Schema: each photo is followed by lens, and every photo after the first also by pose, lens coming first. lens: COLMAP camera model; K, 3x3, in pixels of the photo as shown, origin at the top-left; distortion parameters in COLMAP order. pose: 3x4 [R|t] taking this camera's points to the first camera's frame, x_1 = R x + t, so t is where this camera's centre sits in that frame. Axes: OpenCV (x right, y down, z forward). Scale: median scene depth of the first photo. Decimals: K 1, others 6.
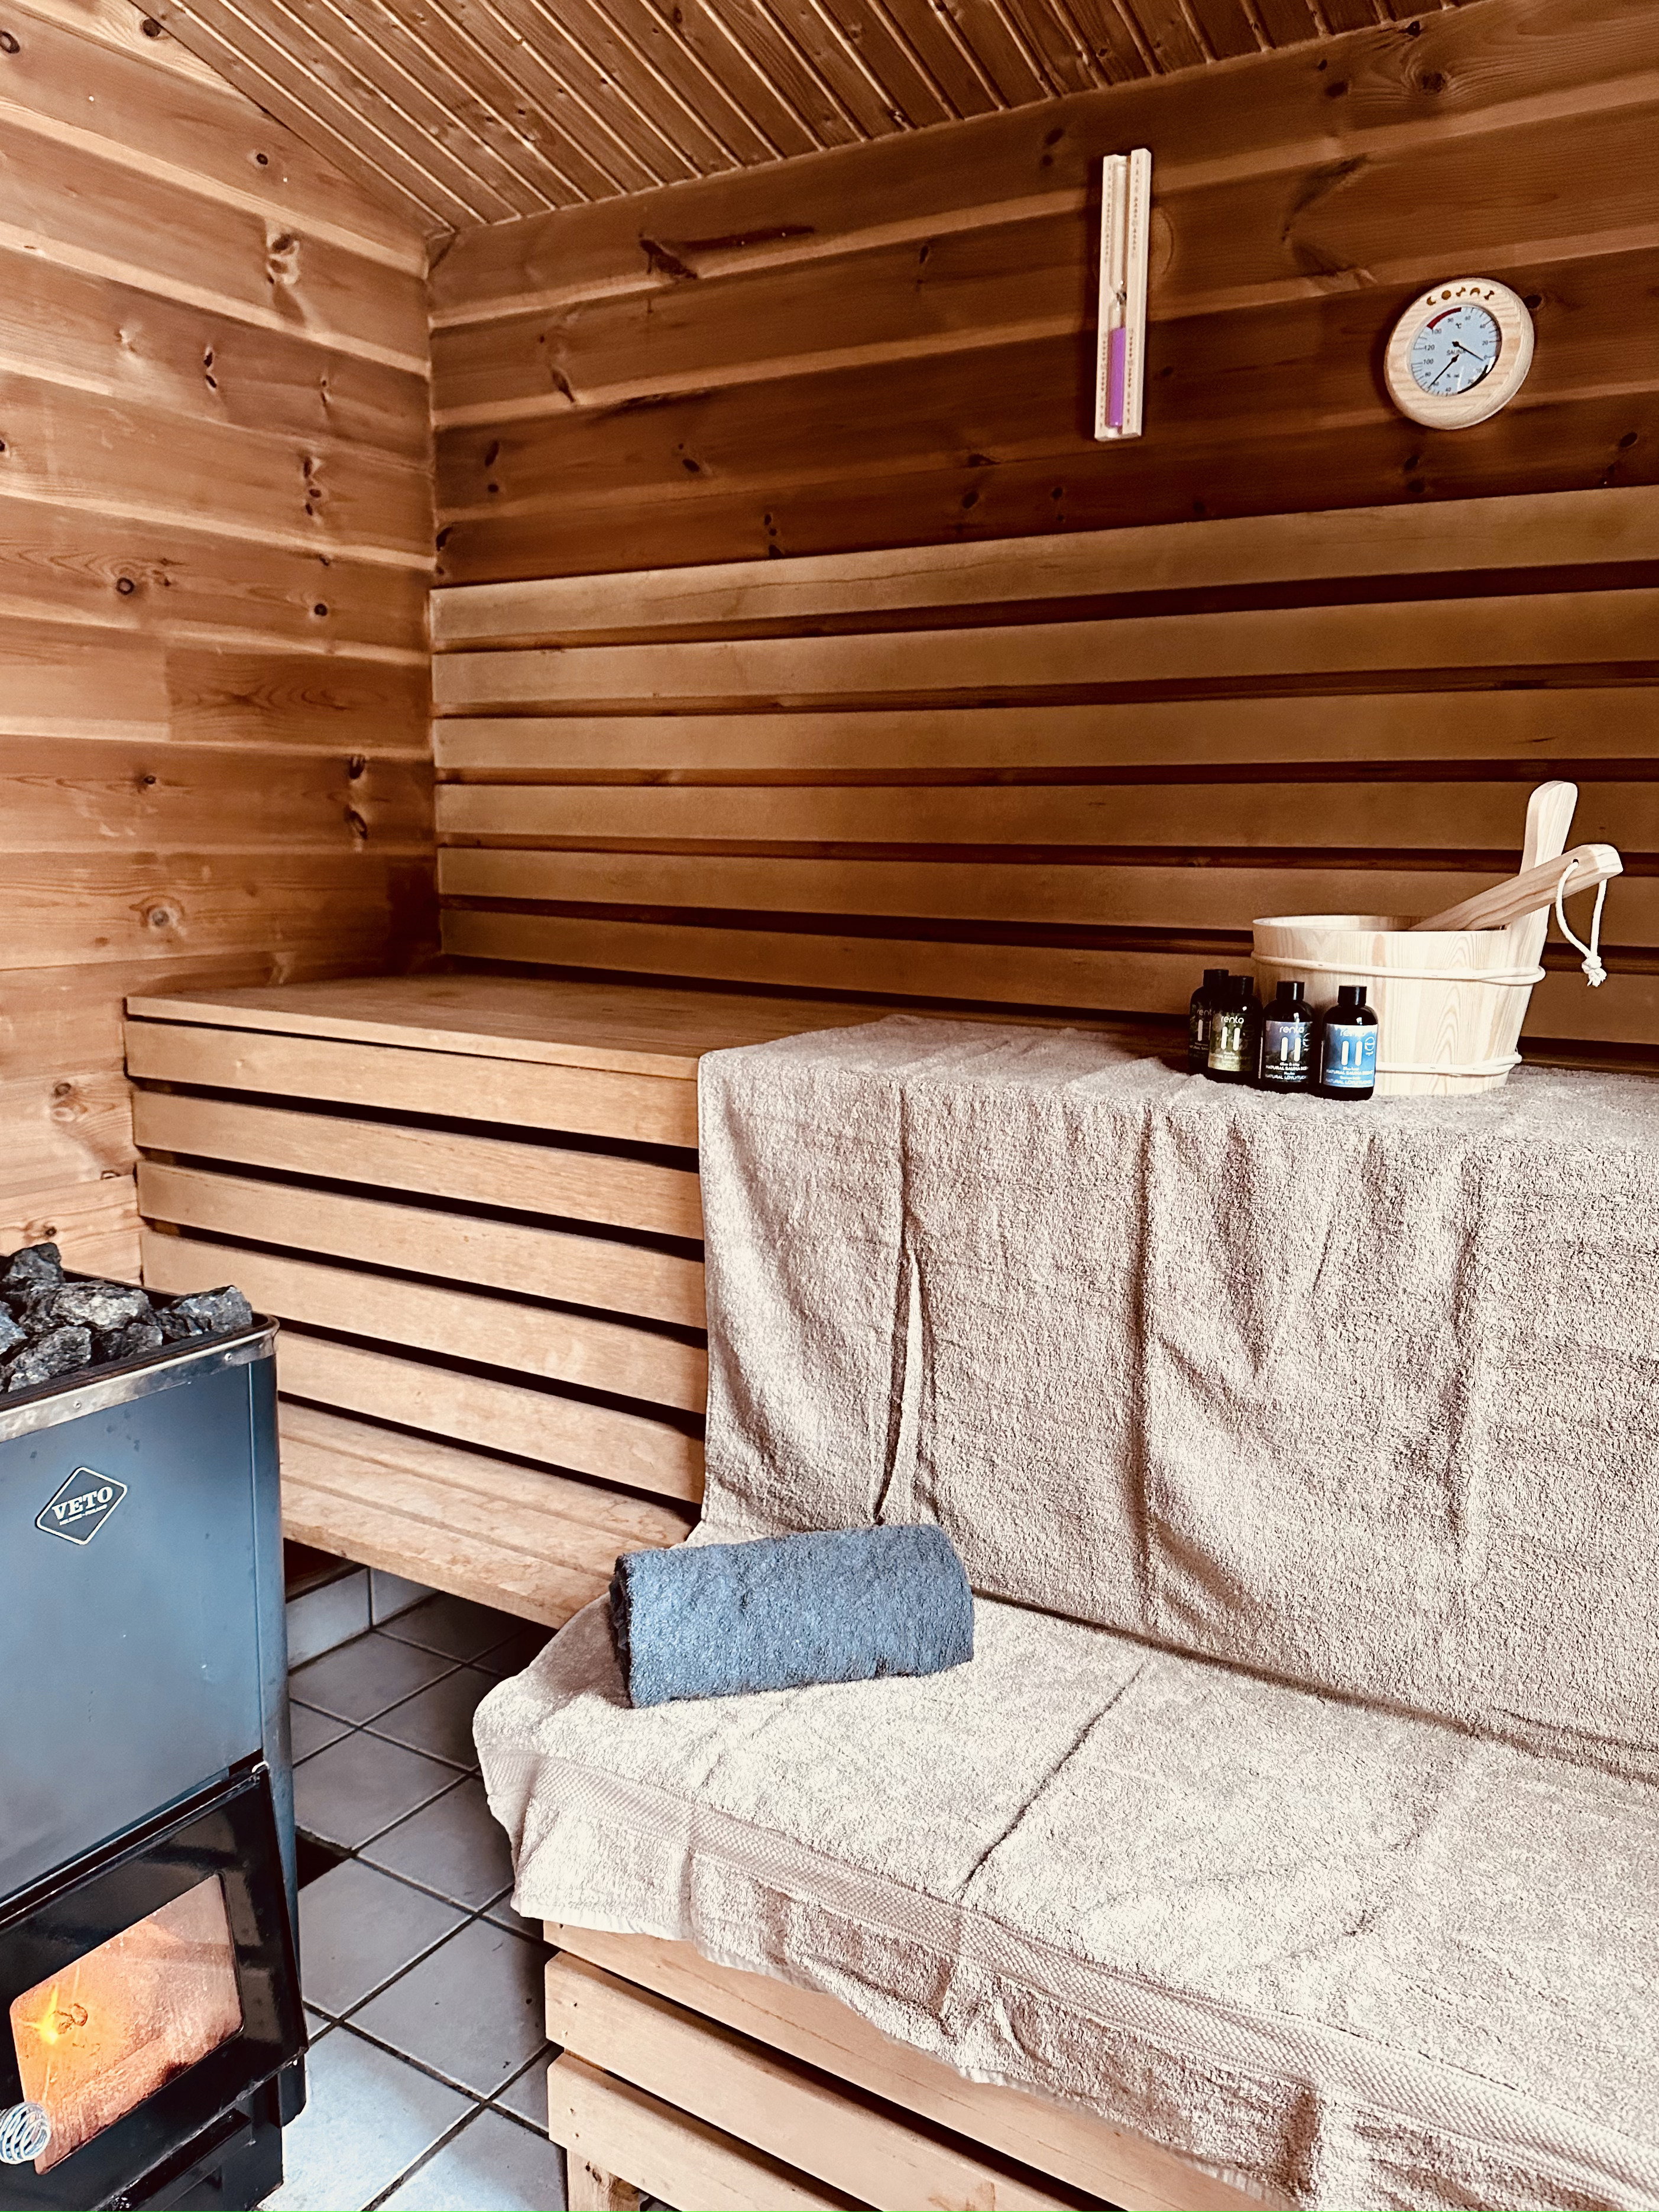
lens RADIAL K [[1701.4, 0, 830.5], [0, 1701.4, 1066.6], [0, 0, 1]] dist [0.107110, -0.198454]
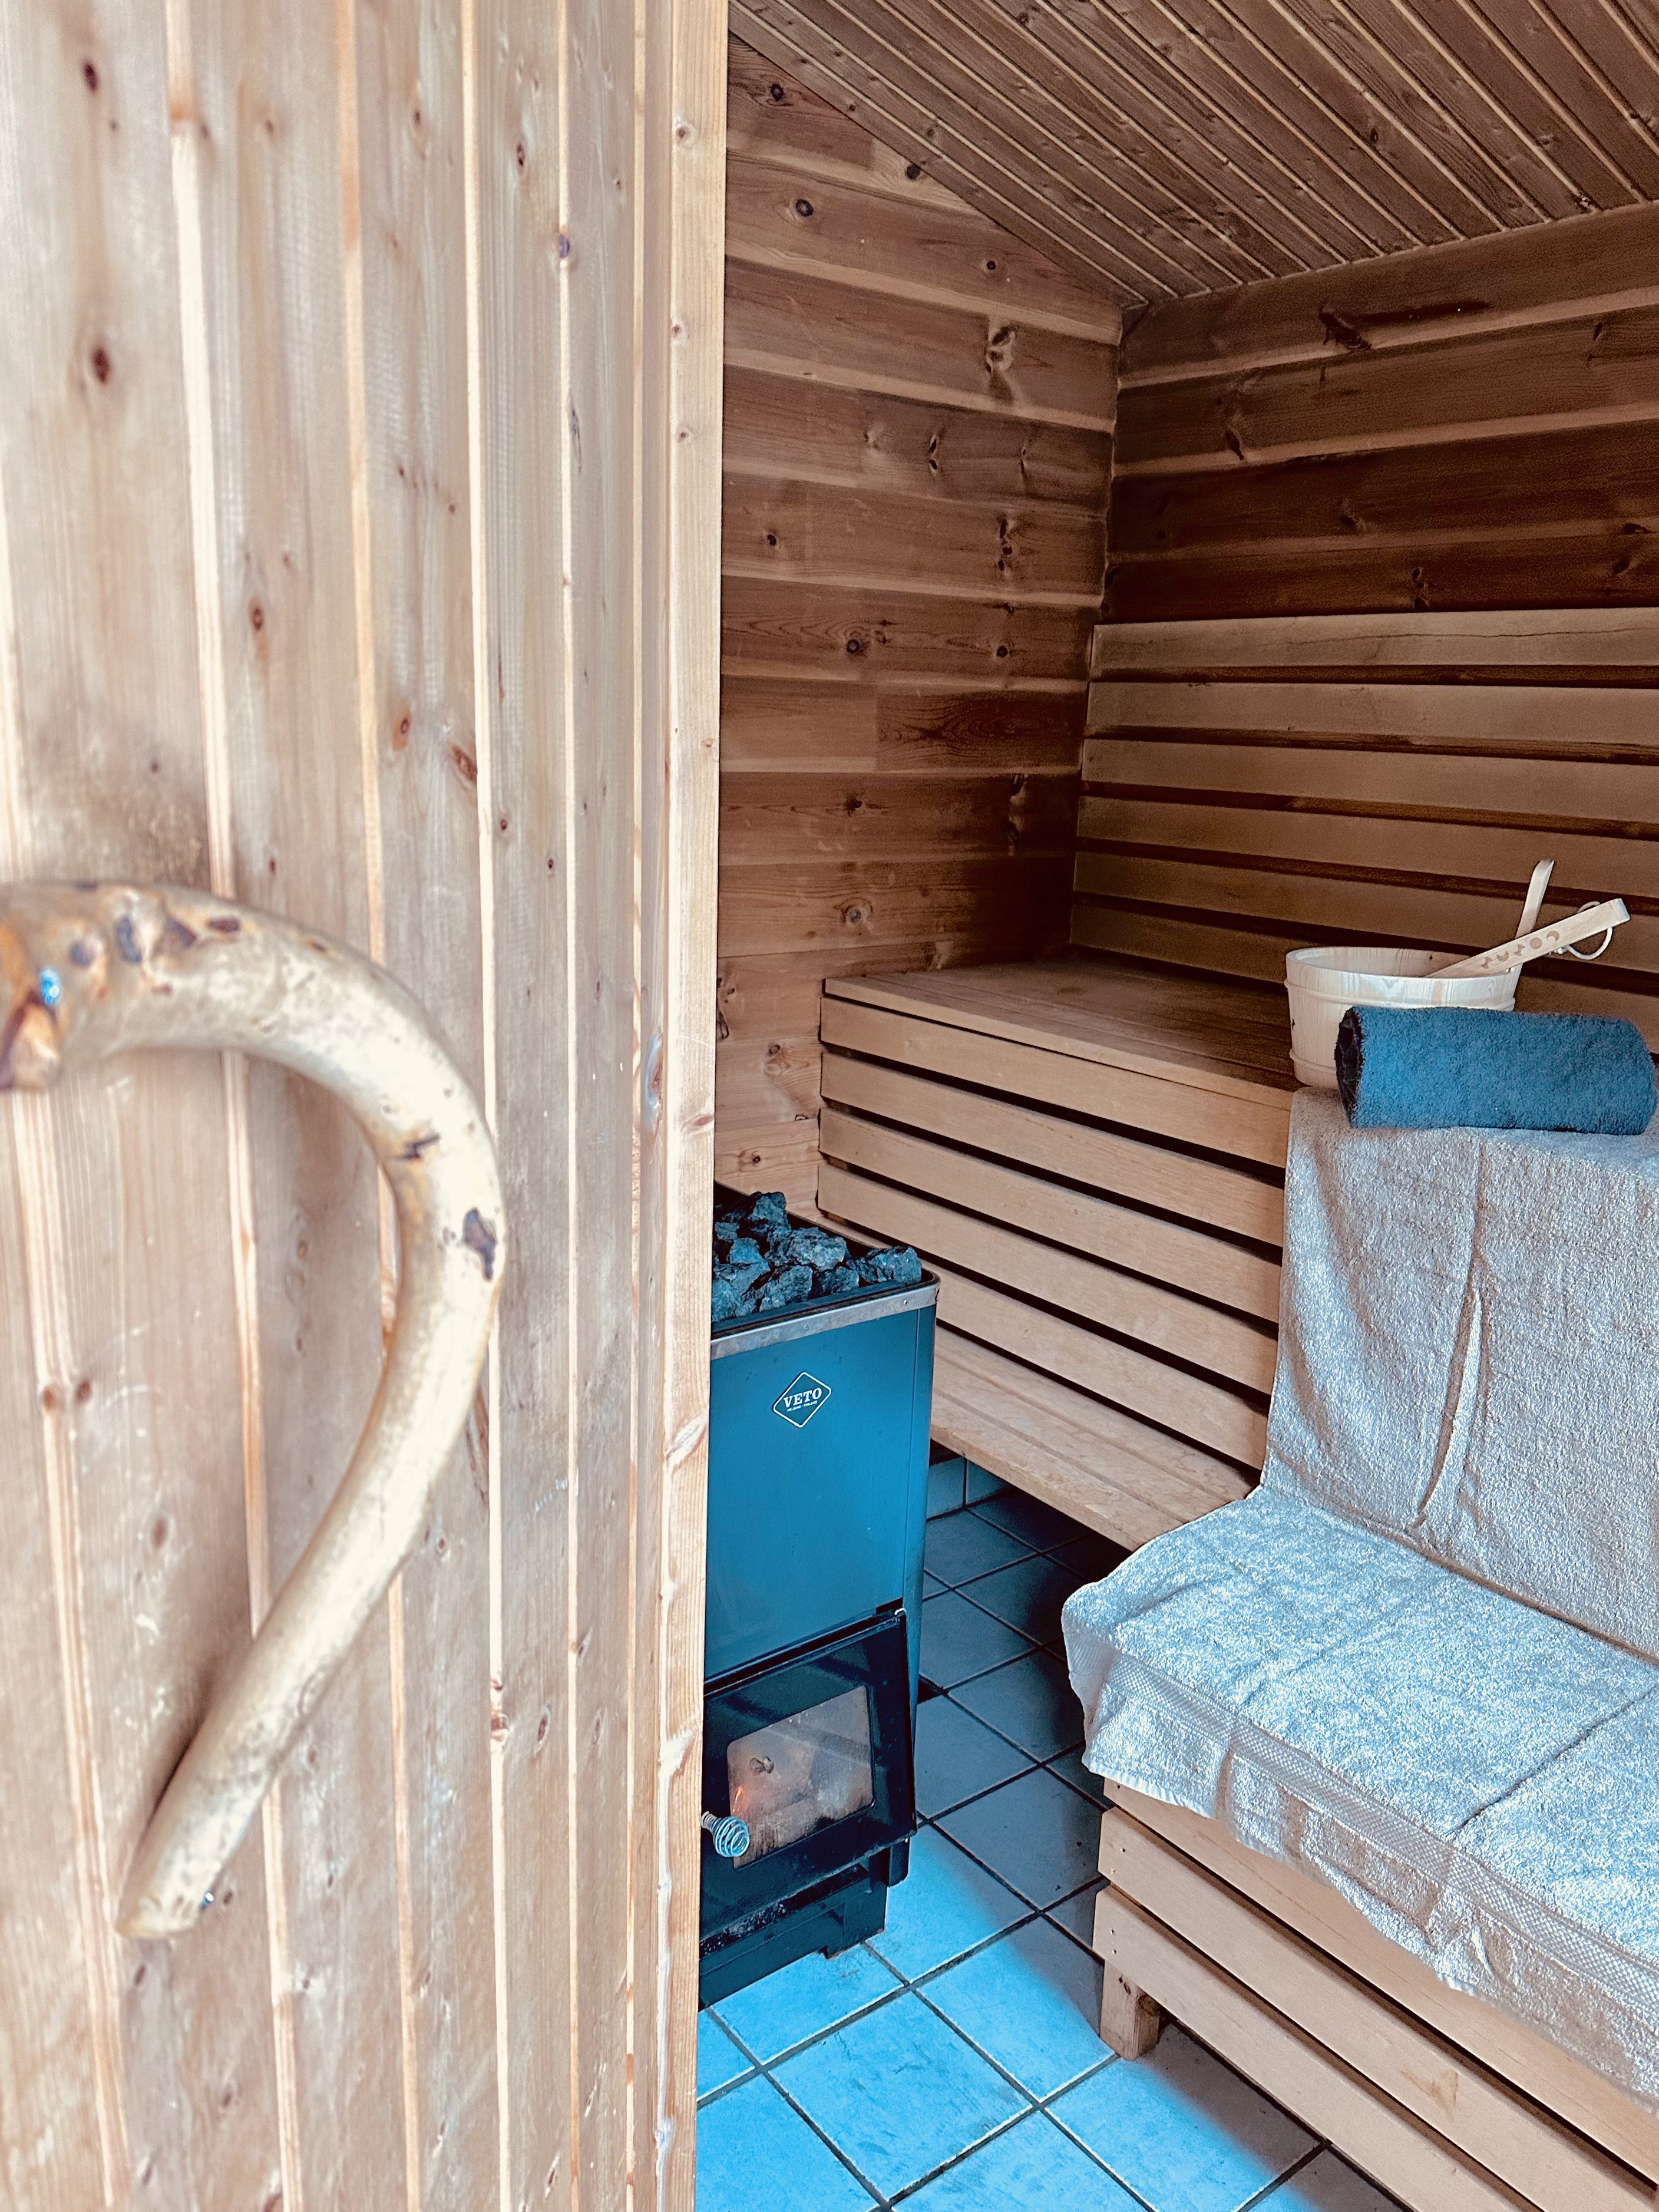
lens RADIAL K [[1701.3, 0, 830.5], [0, 1701.3, 1066.6], [0, 0, 1]] dist [0.107110, -0.198454]
pose [[0.939373, 0.100606, -0.327805, 0.004667], [-0.081448, 0.994096, 0.071696, -0.075281], [0.333082, -0.040650, 0.942021, -0.181957]]
